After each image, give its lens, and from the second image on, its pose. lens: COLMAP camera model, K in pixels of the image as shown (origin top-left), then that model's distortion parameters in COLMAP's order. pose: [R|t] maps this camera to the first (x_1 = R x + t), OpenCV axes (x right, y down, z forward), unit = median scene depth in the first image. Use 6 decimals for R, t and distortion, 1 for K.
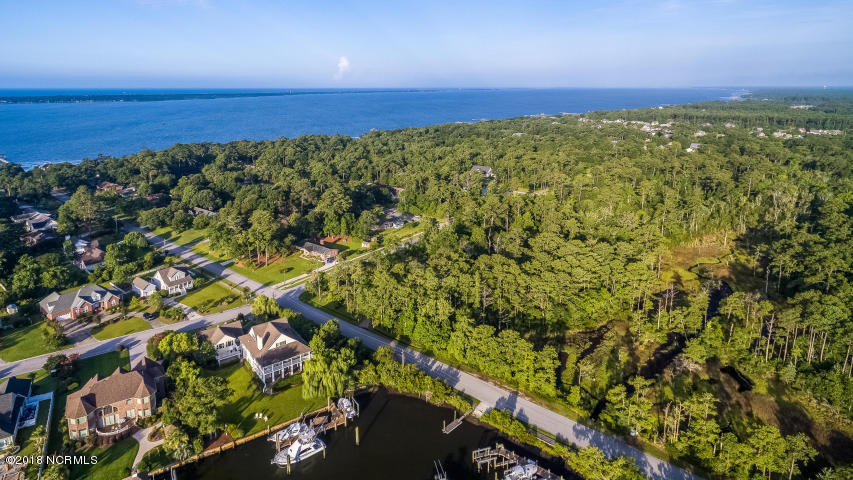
lens RADIAL K [[496.3, 0, 427.2], [0, 496.3, 241.0], [0, 0, 1]] dist [0.001373, 0.000043]
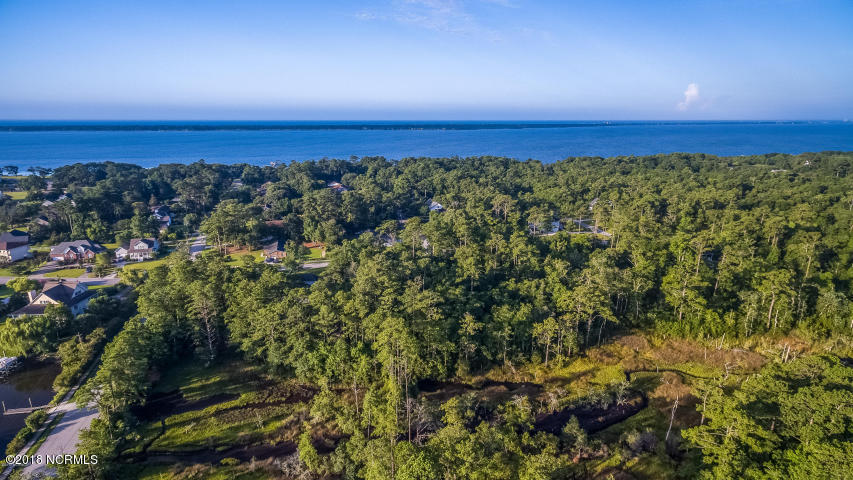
lens RADIAL K [[496.3, 0, 427.0], [0, 496.3, 238.9], [0, 0, 1]] dist [0.001373, 0.000043]
pose [[0.701147, 0.170583, -0.692311, 0.173622], [-0.211171, 0.977079, 0.026882, -0.028599], [0.681028, 0.127348, 0.721099, 0.084917]]
